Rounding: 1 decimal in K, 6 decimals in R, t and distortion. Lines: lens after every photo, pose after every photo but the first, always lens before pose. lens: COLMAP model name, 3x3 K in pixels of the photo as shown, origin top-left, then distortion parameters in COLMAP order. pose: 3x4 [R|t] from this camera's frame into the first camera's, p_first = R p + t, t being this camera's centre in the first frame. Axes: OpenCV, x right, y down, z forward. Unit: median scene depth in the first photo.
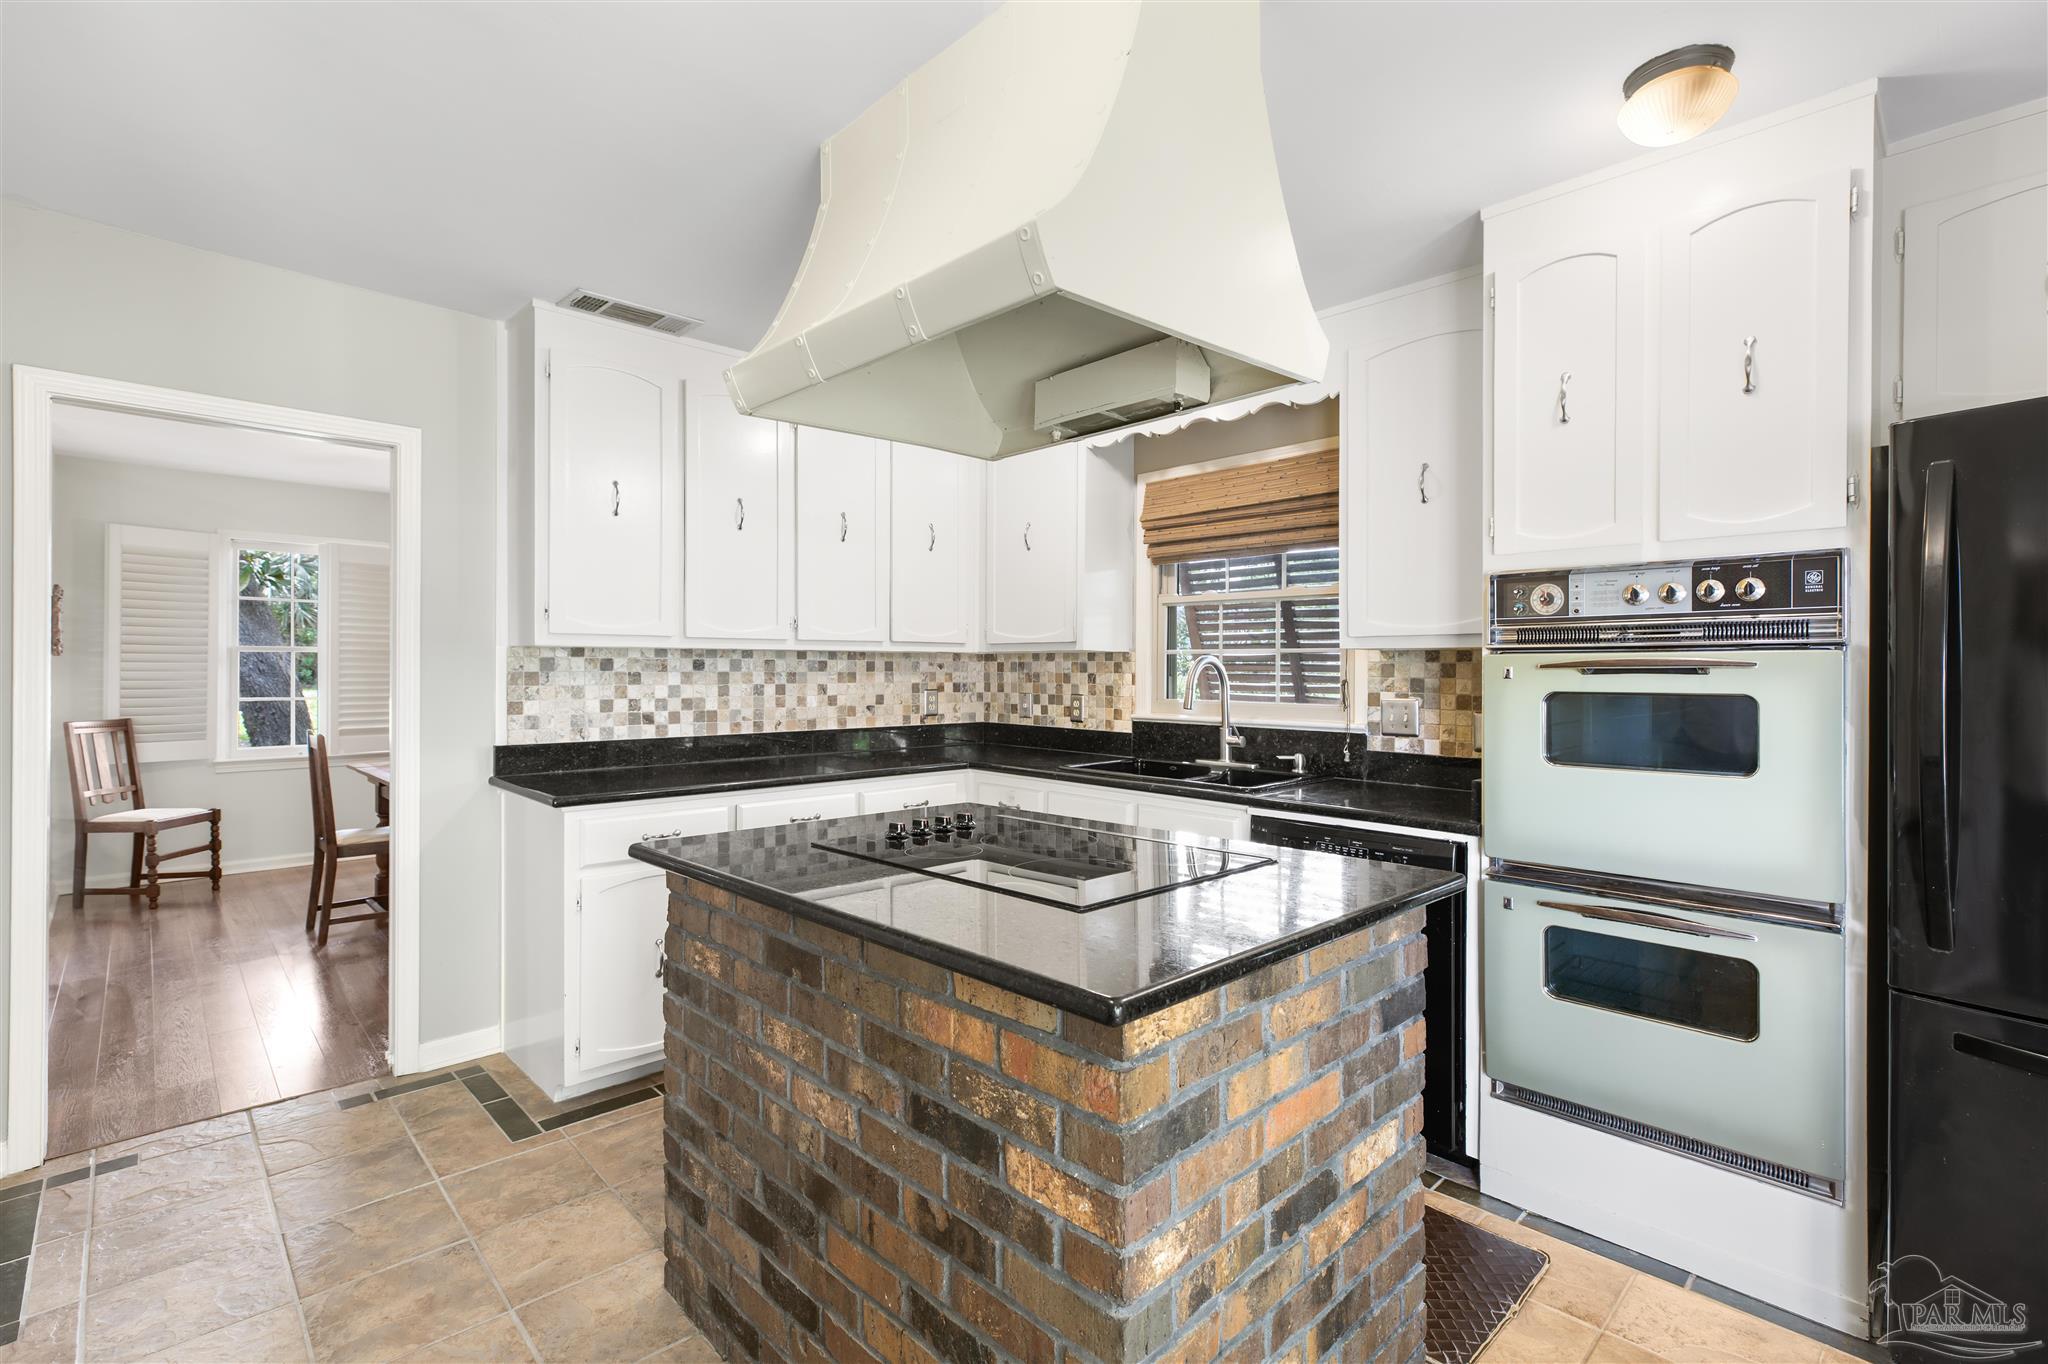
lens RADIAL K [[924.2, 0, 1010.3], [0, 924.2, 668.0], [0, 0, 1]] dist [0.004114, -0.000645]
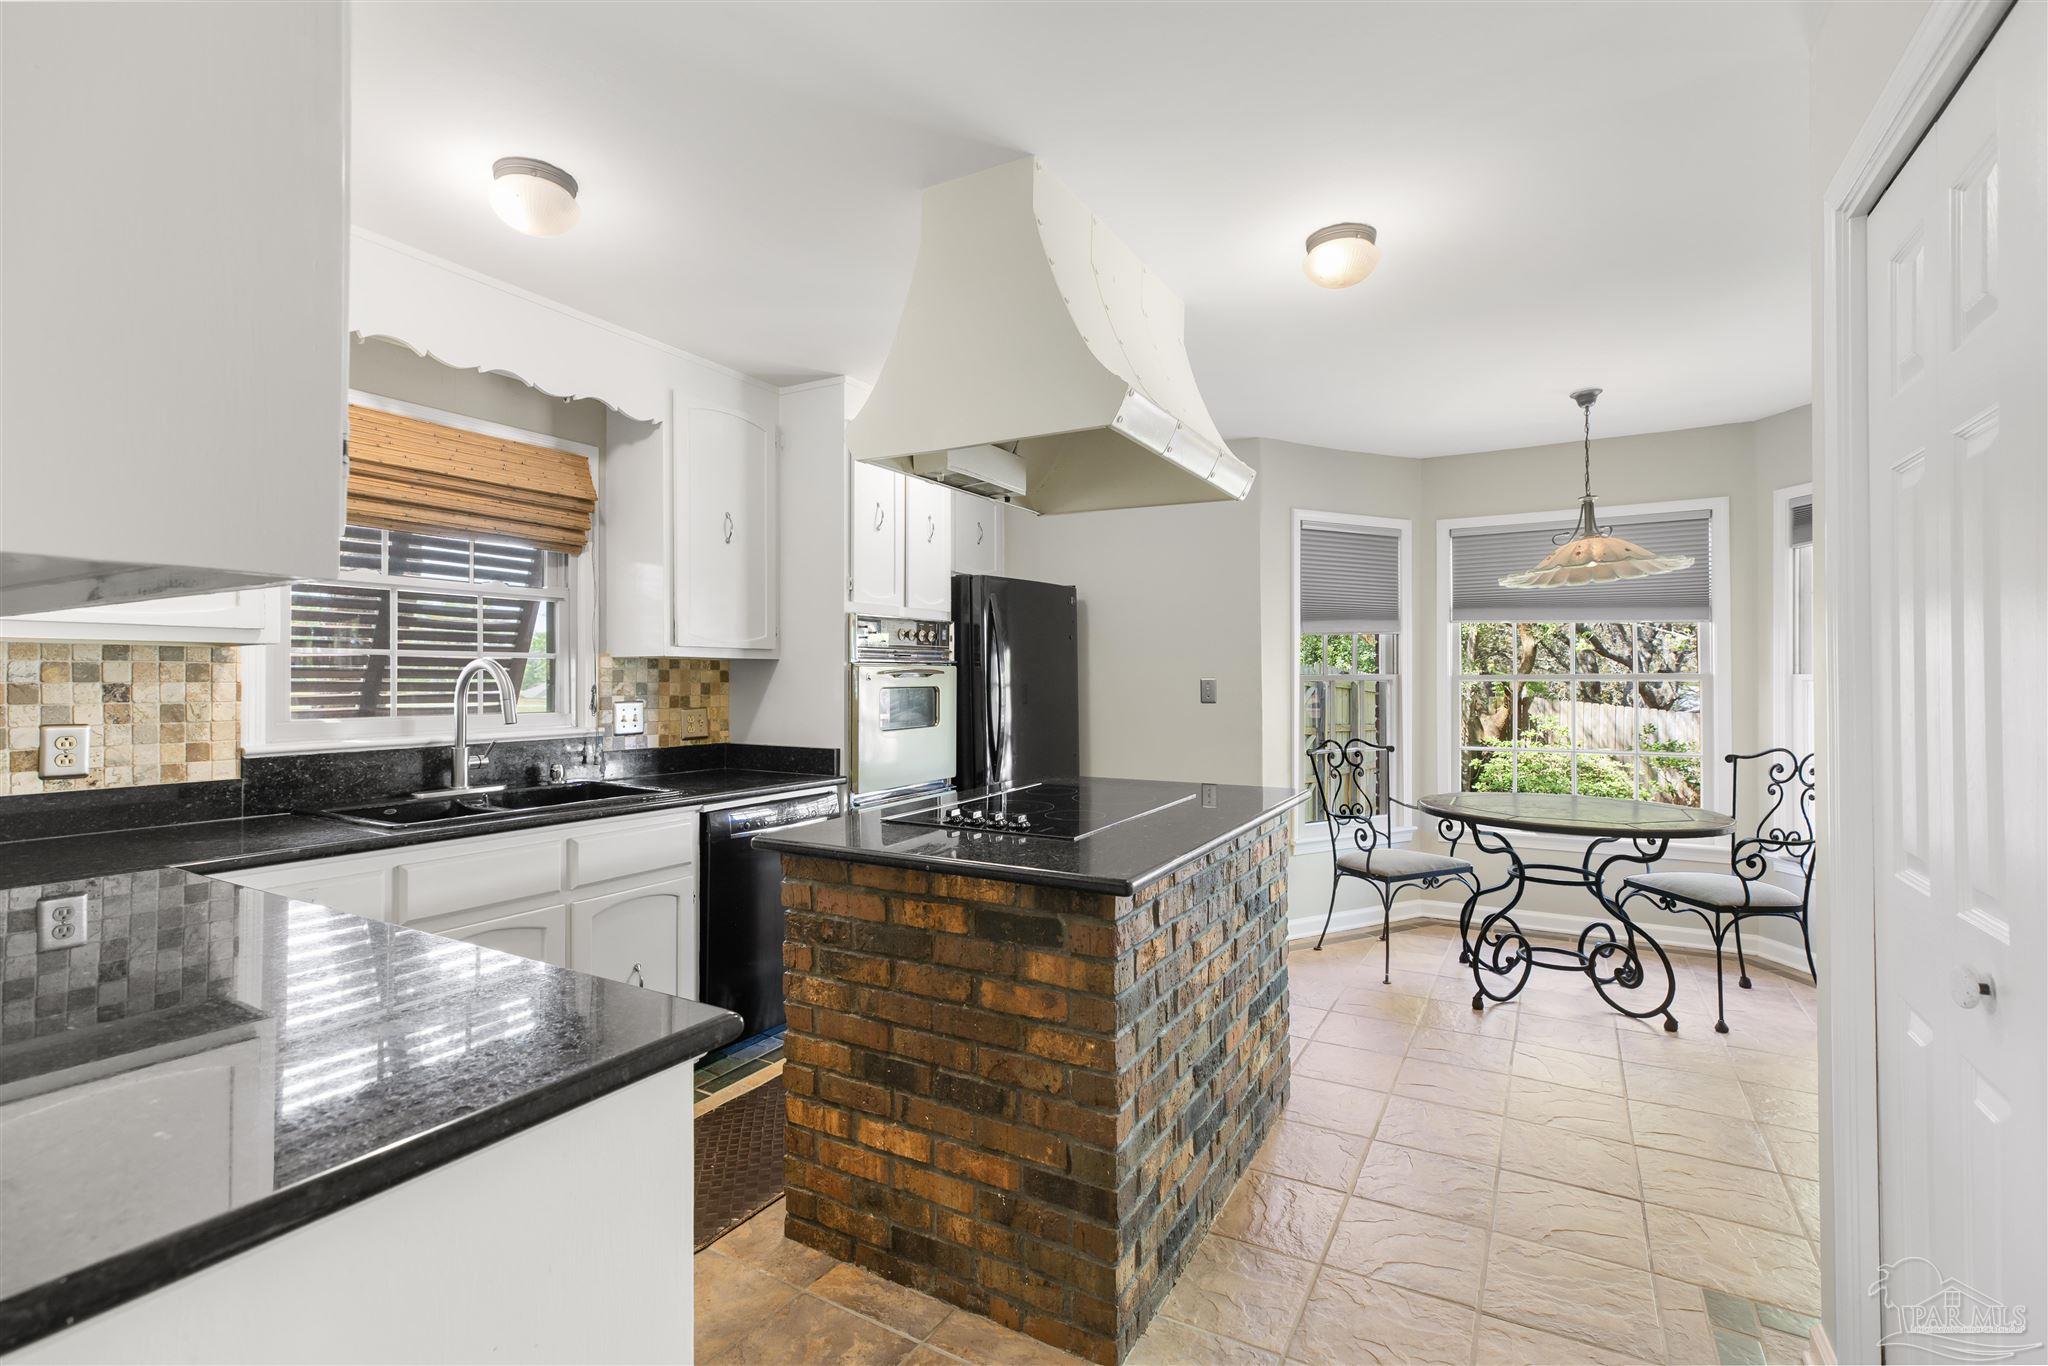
lens RADIAL K [[924.2, 0, 1030.3], [0, 924.2, 676.9], [0, 0, 1]] dist [0.004114, -0.000645]
pose [[-0.281330, -0.004249, 0.959602, -0.753469], [-0.001108, 0.999991, 0.004103, -0.001169], [-0.959610, 0.000091, -0.281332, 0.819352]]
